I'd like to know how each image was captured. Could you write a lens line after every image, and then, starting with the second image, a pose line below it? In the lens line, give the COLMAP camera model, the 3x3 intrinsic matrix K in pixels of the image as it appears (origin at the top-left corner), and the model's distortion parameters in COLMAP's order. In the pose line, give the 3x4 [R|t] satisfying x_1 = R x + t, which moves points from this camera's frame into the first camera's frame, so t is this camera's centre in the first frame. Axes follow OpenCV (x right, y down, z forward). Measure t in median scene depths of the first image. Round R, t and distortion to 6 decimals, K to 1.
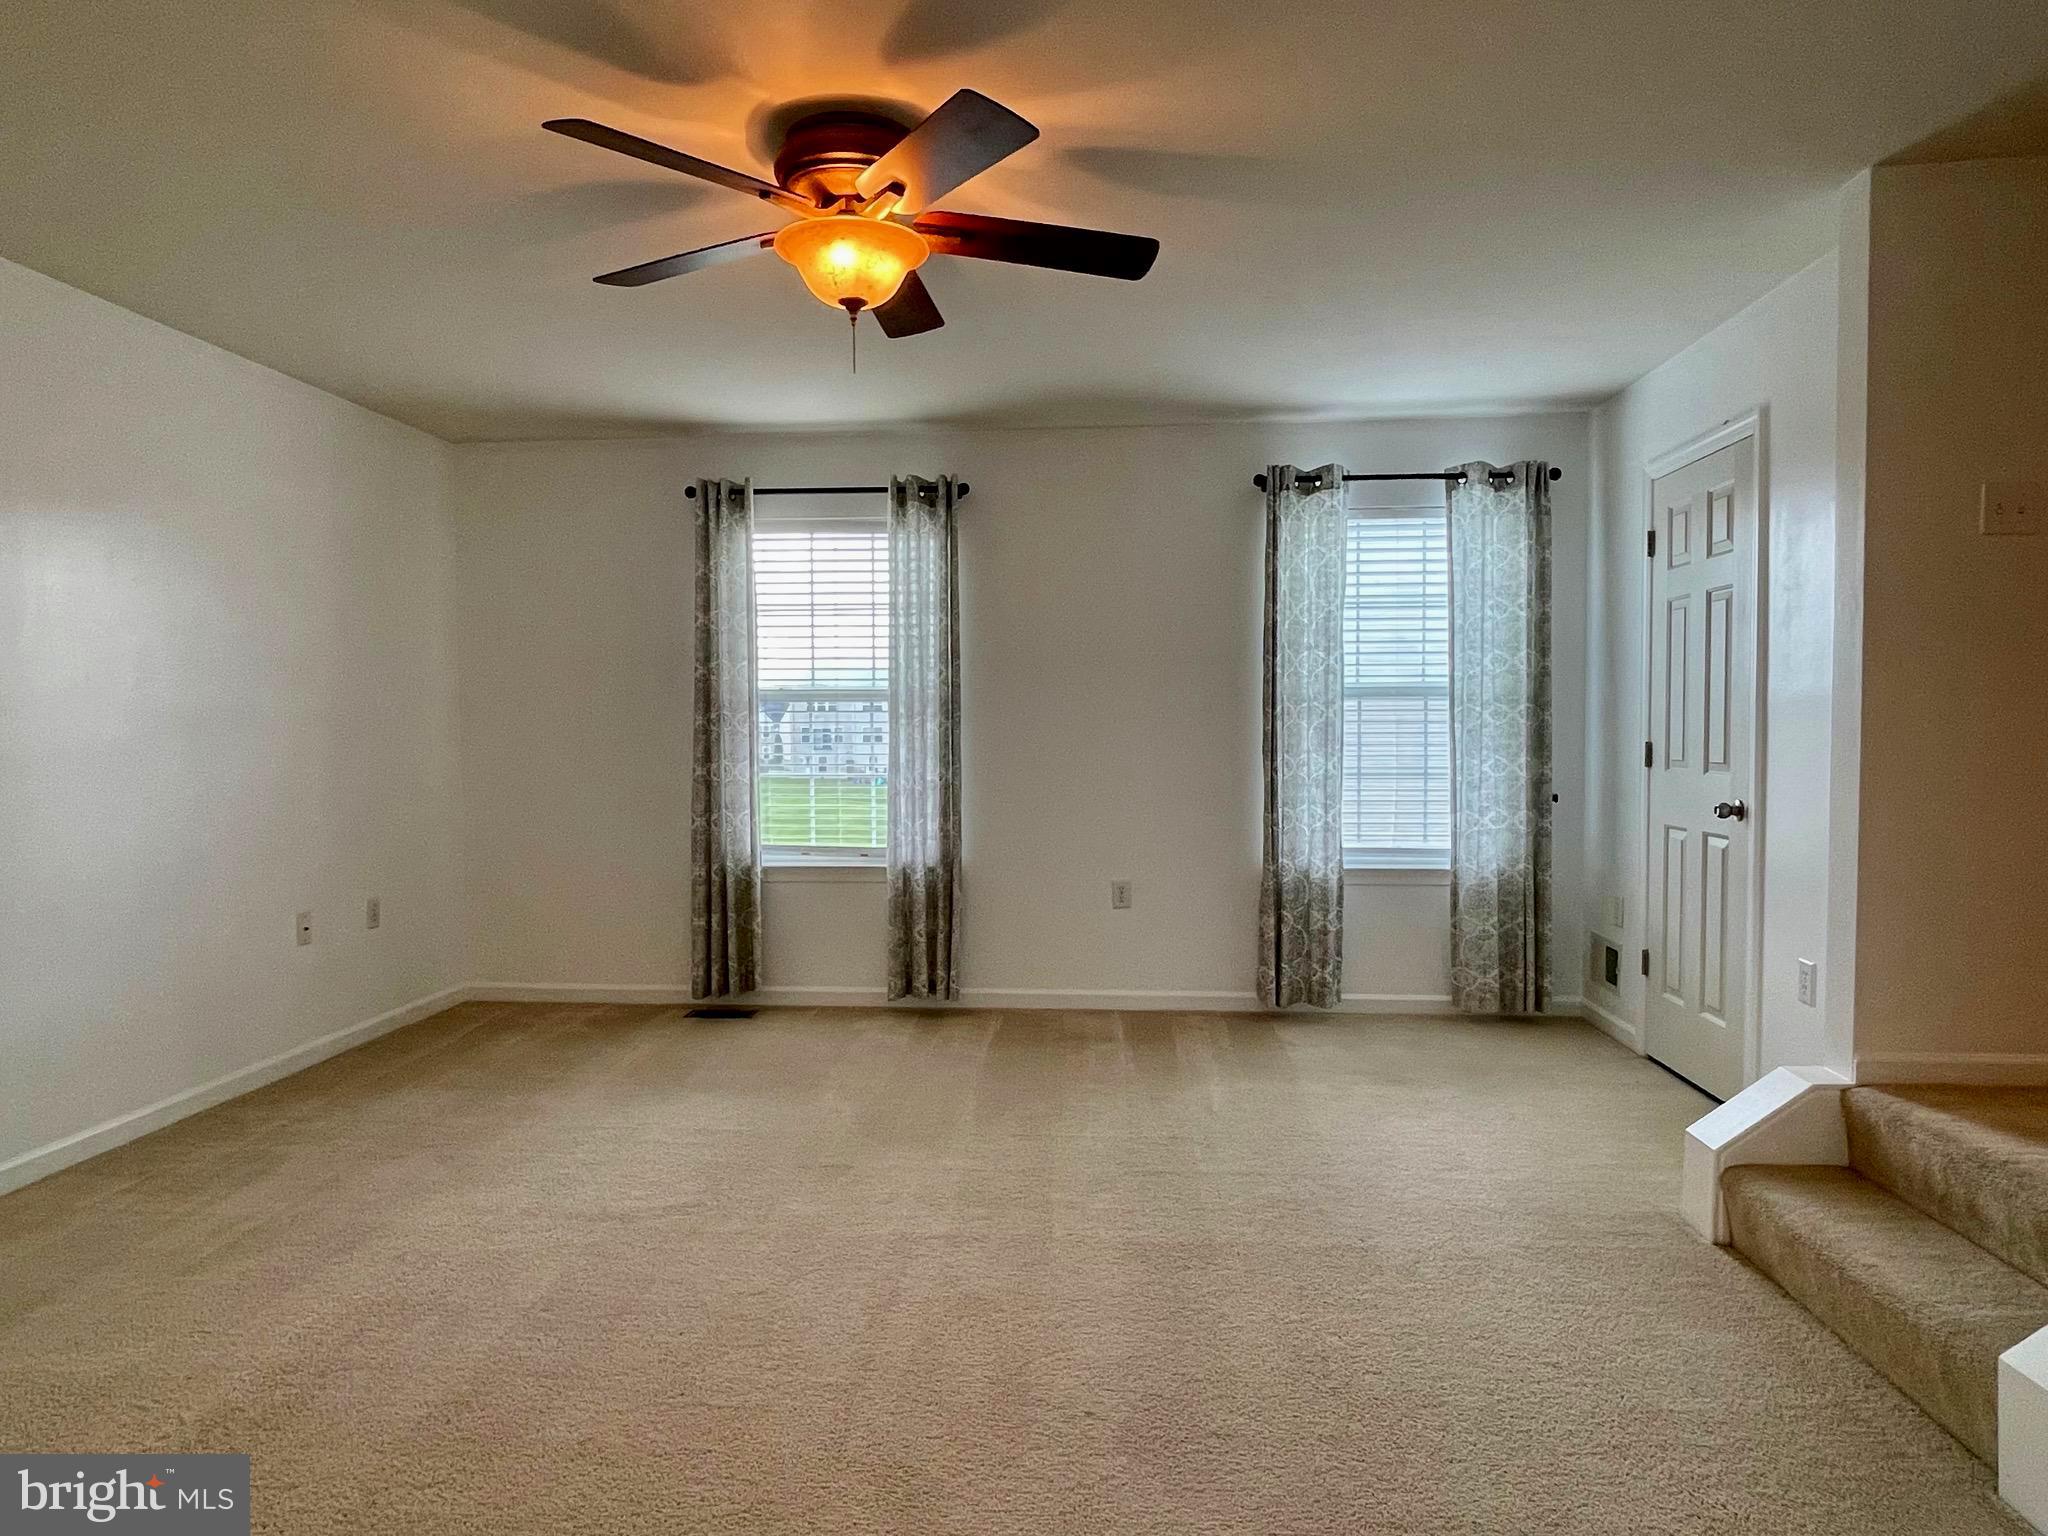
lens RADIAL K [[1394.5, 0, 1064.0], [0, 1394.5, 766.9], [0, 0, 1]] dist [0.095306, -0.060592]
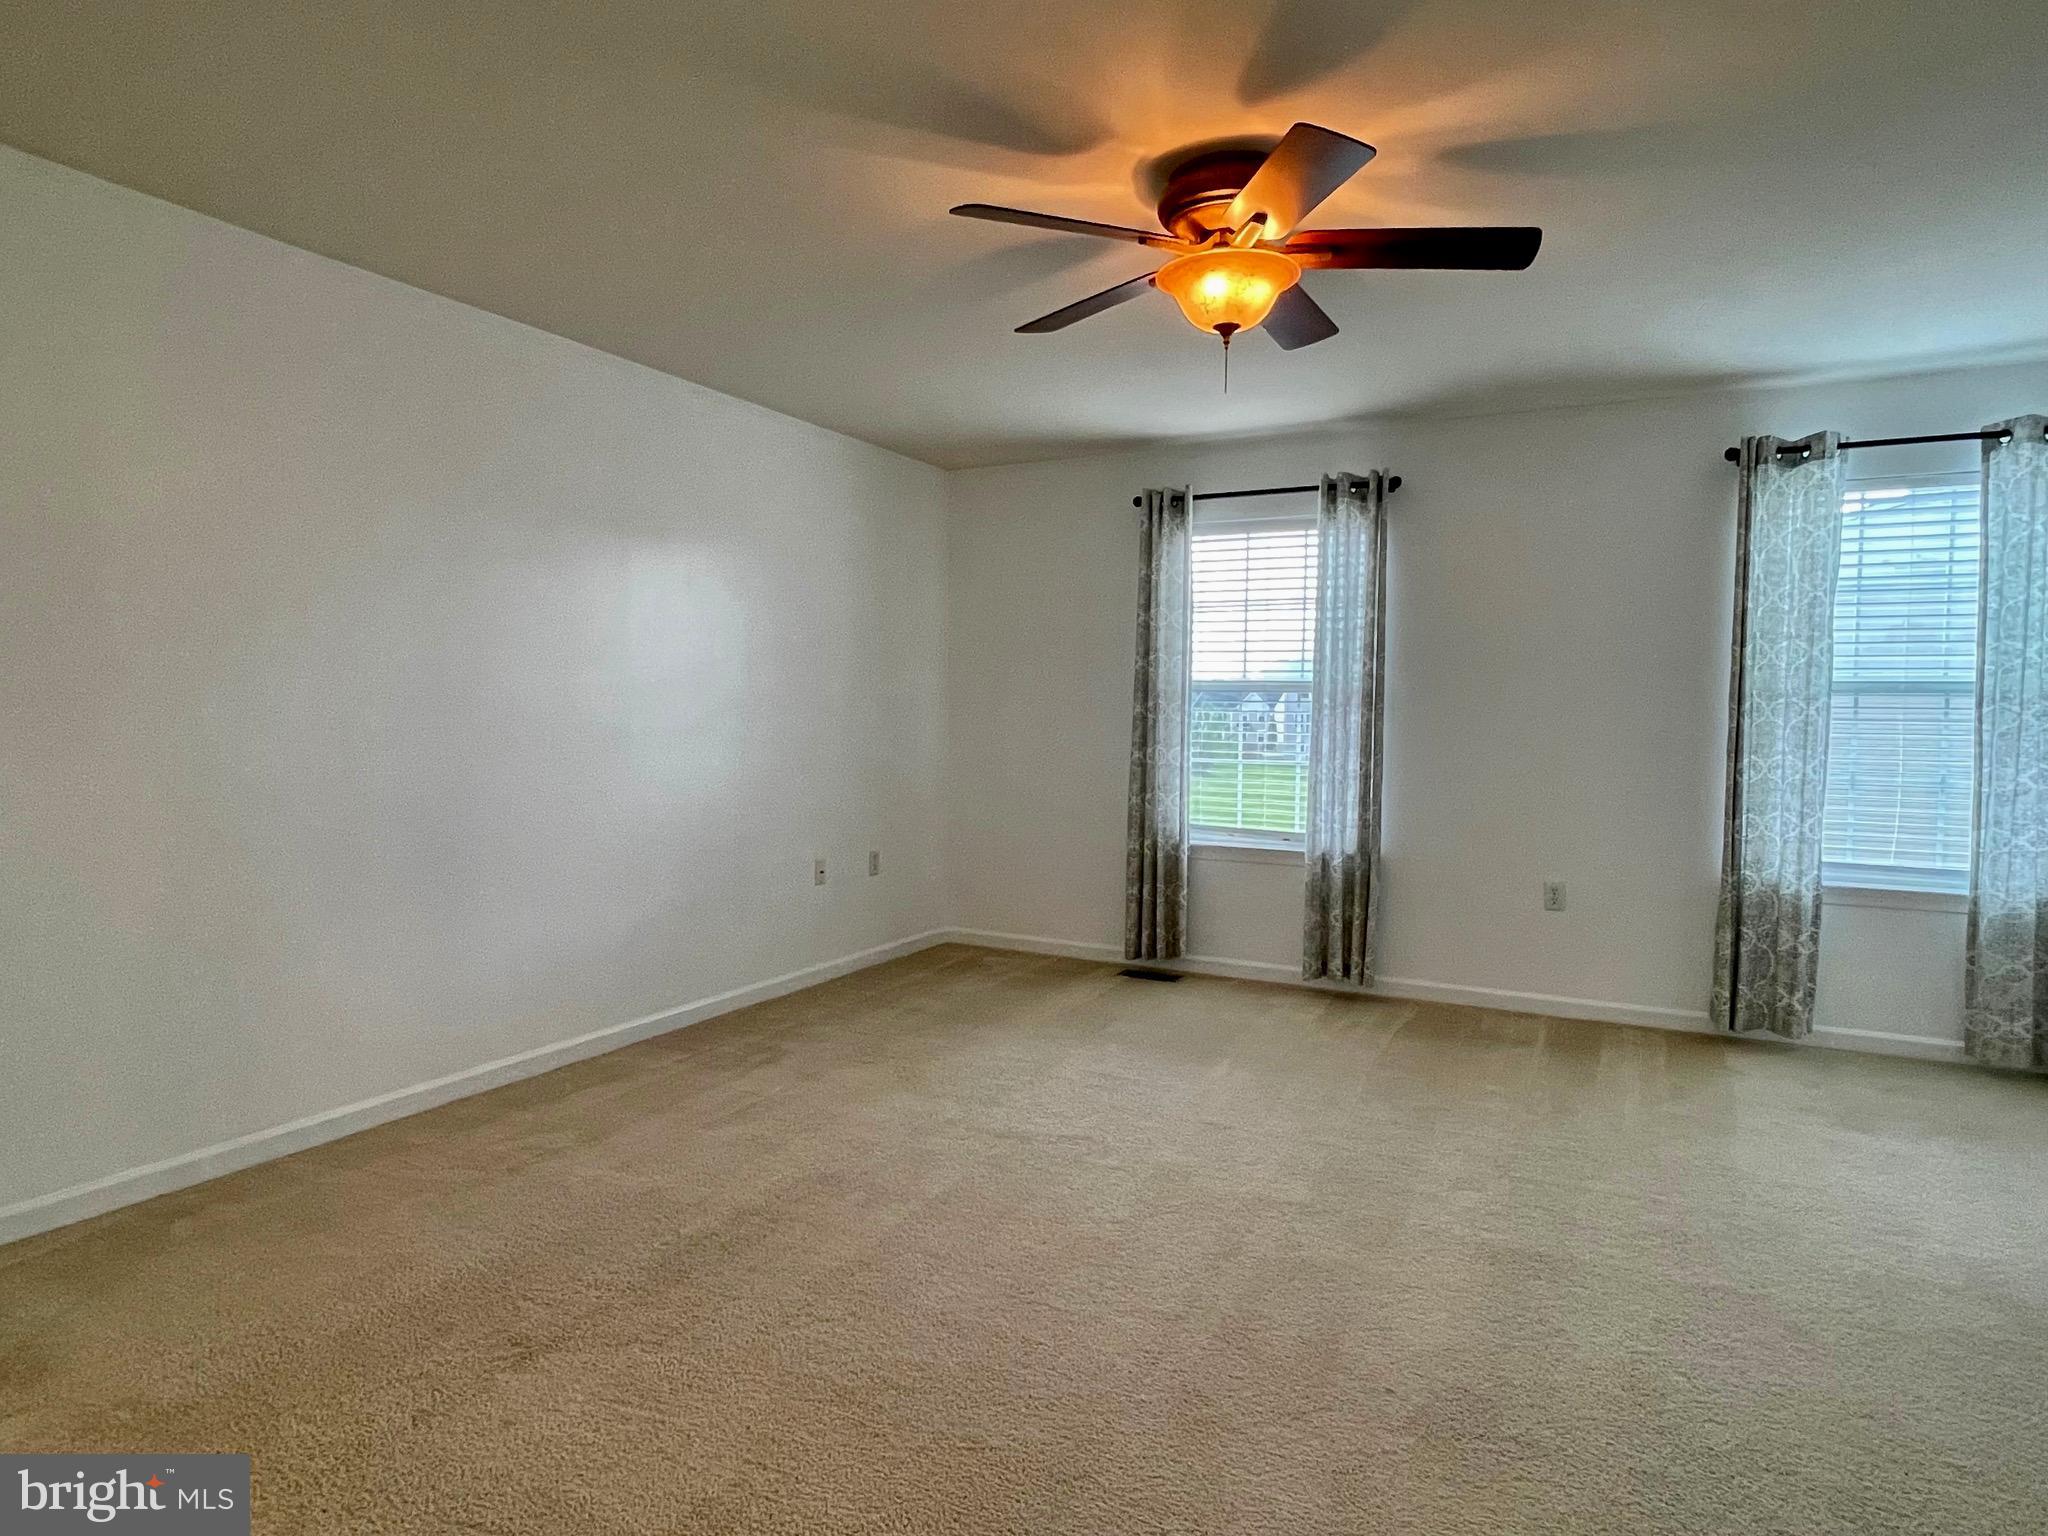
lens RADIAL K [[1394.5, 0, 1064.0], [0, 1394.5, 766.9], [0, 0, 1]] dist [0.095306, -0.060592]
pose [[0.913527, 0.034818, -0.405286, 0.128371], [-0.028282, 0.999356, 0.022104, -0.009536], [0.405795, -0.008730, 0.913923, -0.025058]]
